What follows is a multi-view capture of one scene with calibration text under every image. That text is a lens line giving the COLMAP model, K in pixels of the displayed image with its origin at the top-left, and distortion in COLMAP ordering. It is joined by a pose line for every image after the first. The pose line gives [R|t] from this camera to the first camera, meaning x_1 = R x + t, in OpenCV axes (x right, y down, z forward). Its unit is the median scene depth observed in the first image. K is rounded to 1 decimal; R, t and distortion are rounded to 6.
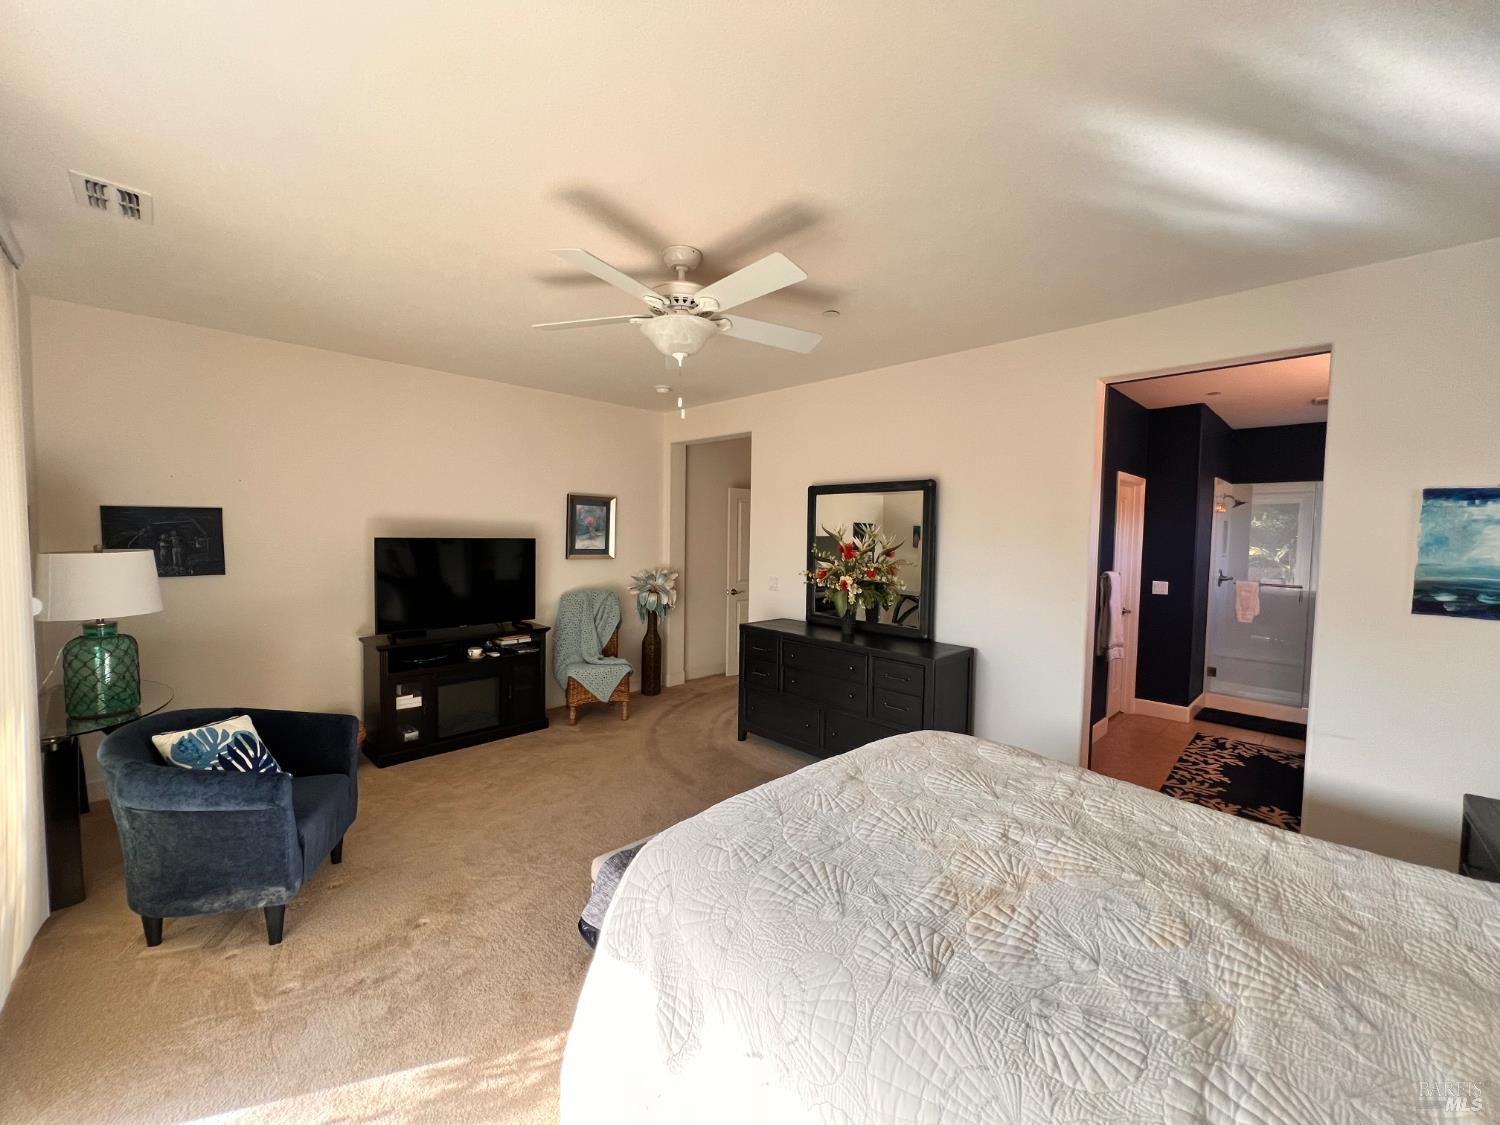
lens RADIAL K [[600.2, 0, 750.5], [0, 600.2, 561.7], [0, 0, 1]] dist [-0.002481, 0.000095]
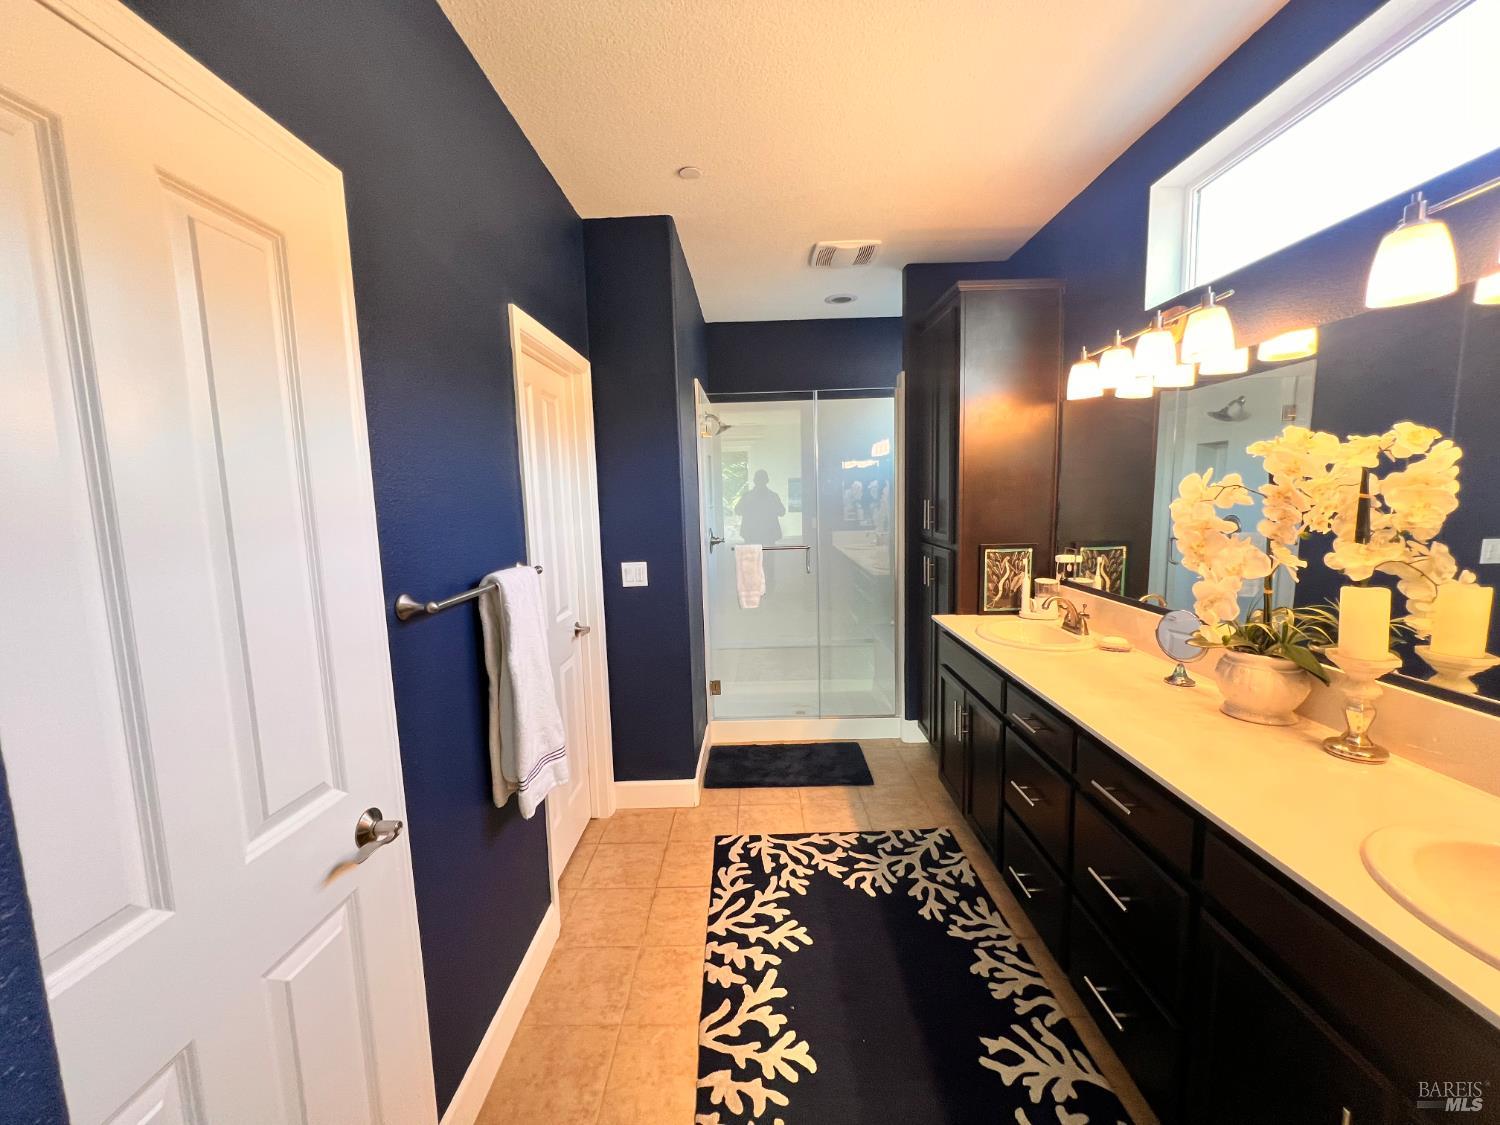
lens RADIAL K [[600.2, 0, 750.5], [0, 600.2, 561.7], [0, 0, 1]] dist [-0.002481, 0.000095]
pose [[0.709511, -0.117398, 0.694846, 0.454044], [0.074296, 0.992992, 0.091907, -0.009815], [-0.700767, -0.013585, 0.713261, 0.642109]]
